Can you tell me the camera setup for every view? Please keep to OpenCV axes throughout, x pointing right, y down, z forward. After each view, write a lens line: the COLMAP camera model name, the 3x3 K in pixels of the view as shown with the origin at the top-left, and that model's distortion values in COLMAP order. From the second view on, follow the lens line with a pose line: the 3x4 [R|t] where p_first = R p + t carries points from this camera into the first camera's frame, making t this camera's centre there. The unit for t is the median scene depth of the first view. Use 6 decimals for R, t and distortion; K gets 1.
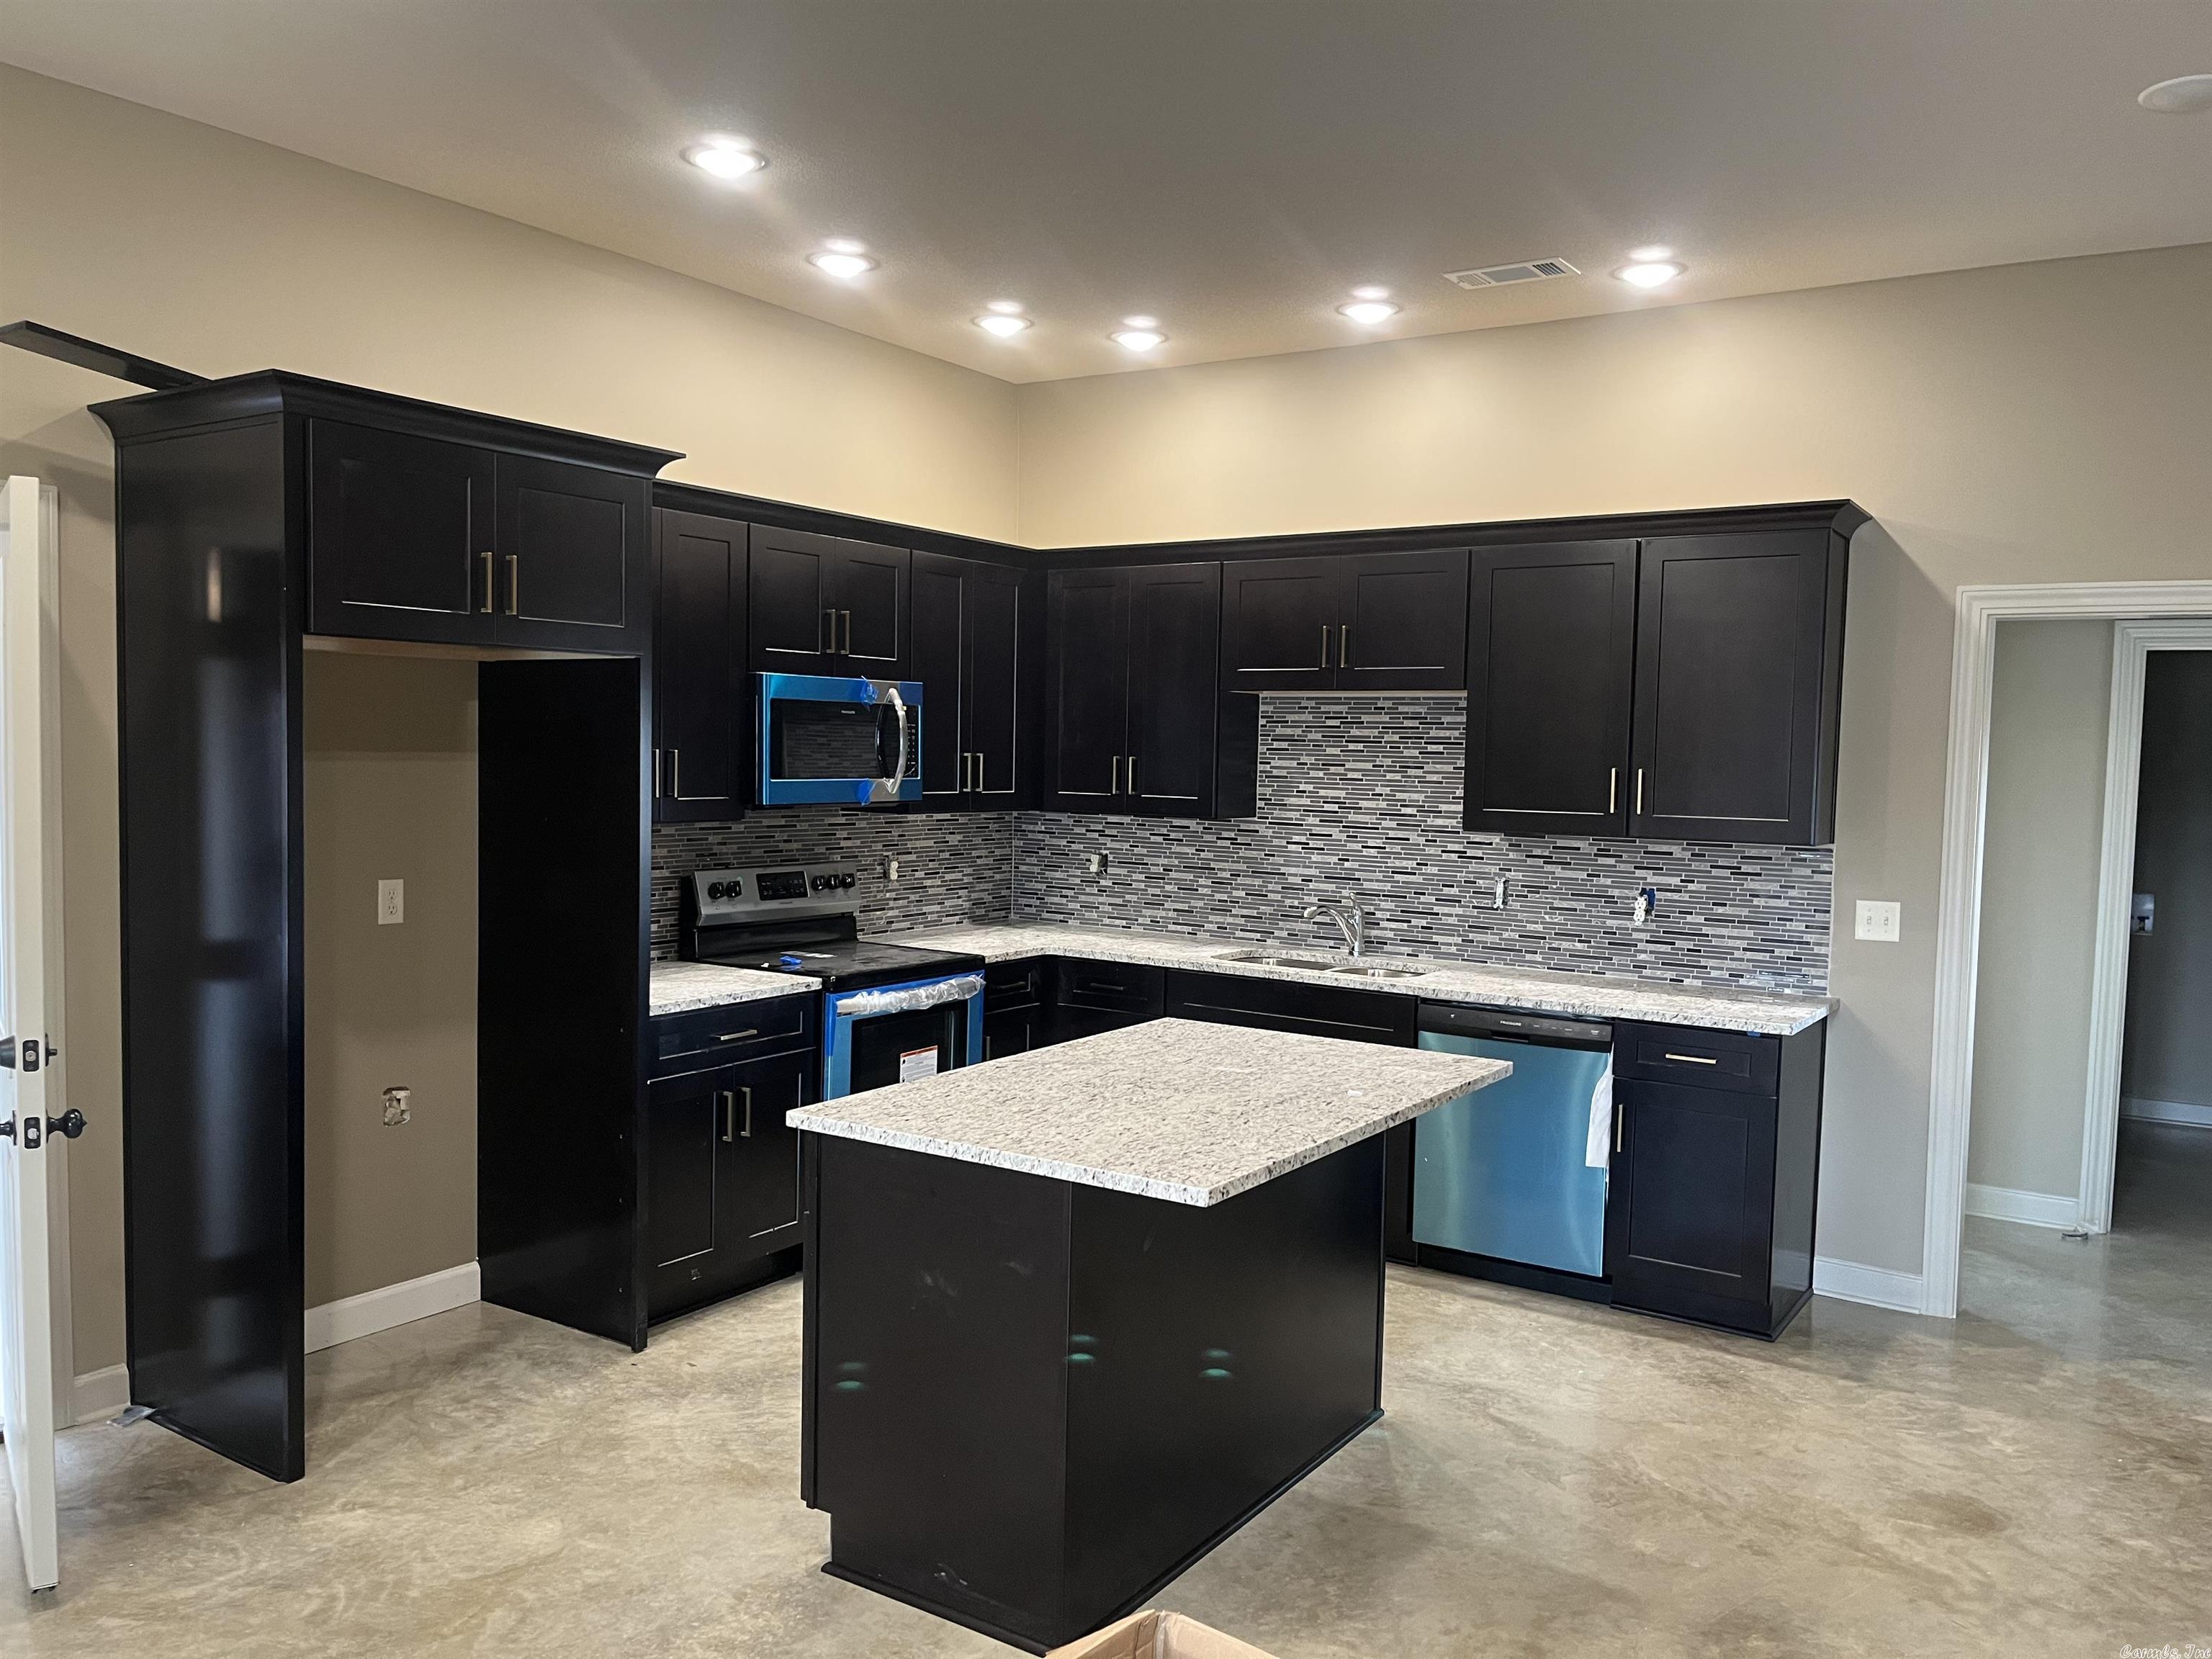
lens RADIAL K [[1701.3, 0, 1095.8], [0, 1701.3, 831.8], [0, 0, 1]] dist [-0.008592, -0.008550]
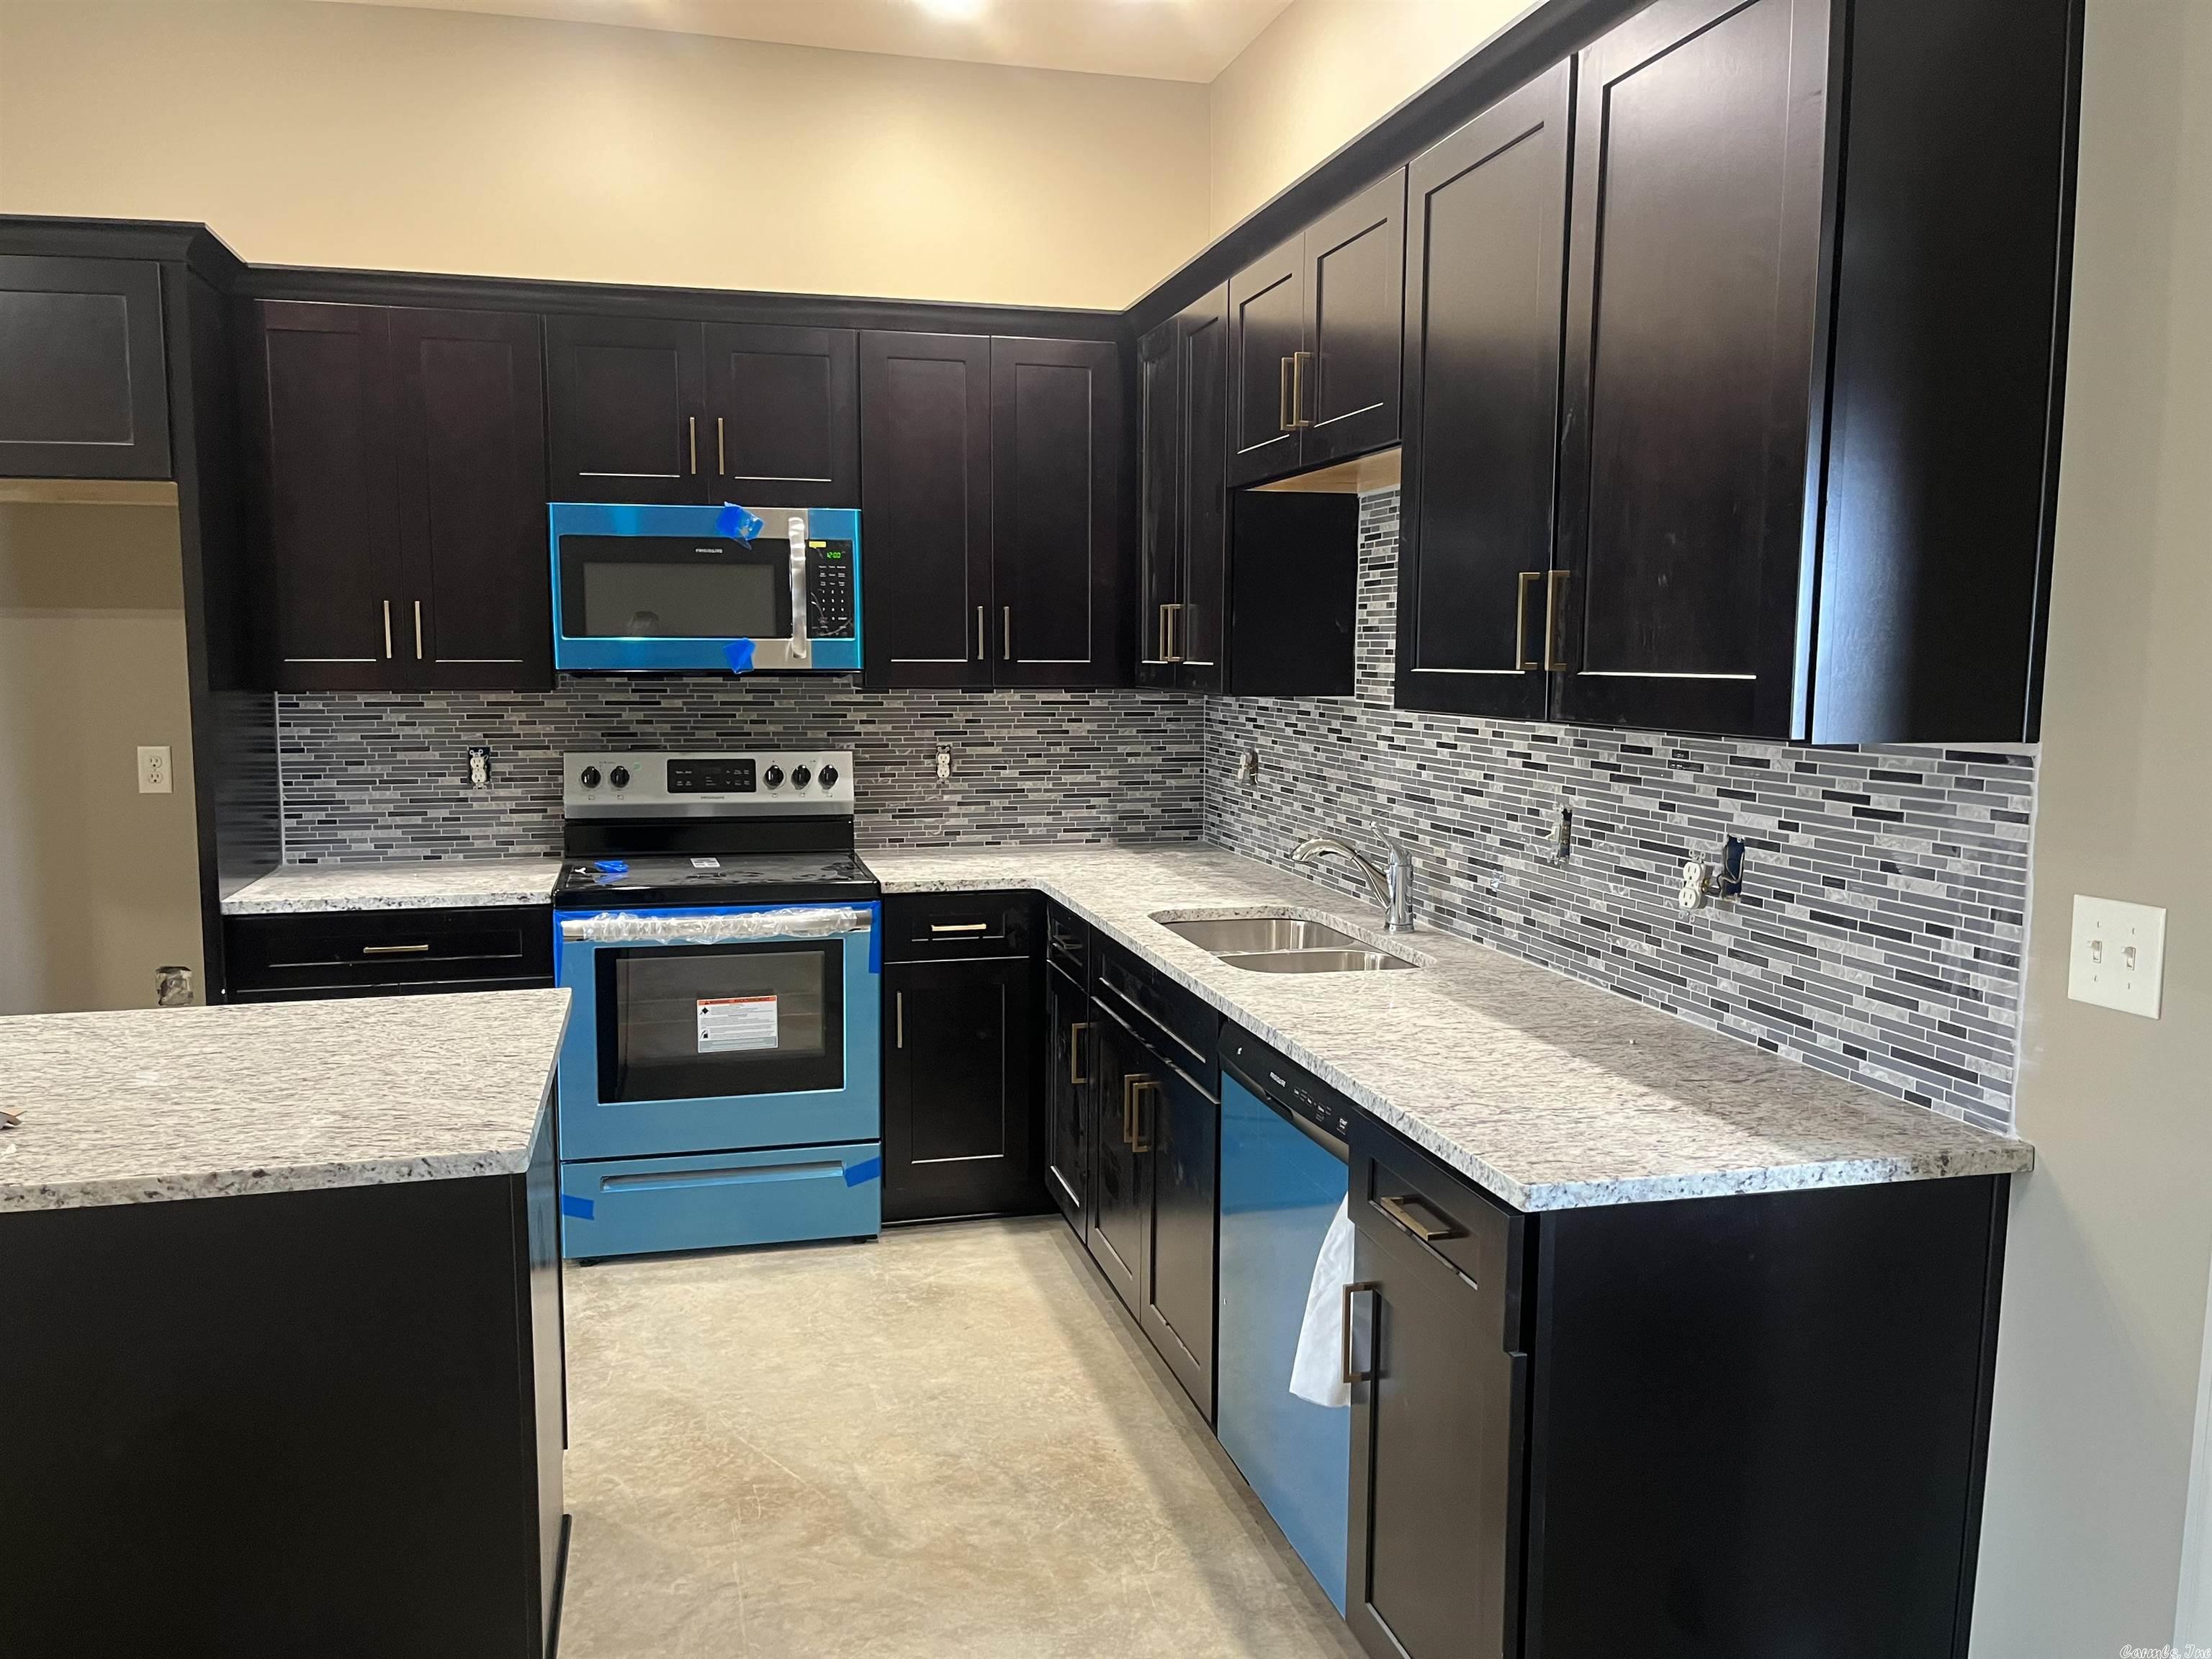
lens RADIAL K [[1701.3, 0, 1108.4], [0, 1701.3, 834.5], [0, 0, 1]] dist [-0.008592, -0.008550]
pose [[0.742361, 0.054124, -0.667810, 0.489232], [-0.022122, 0.998168, 0.056307, 0.009785], [0.669634, -0.027026, 0.742199, 0.527935]]
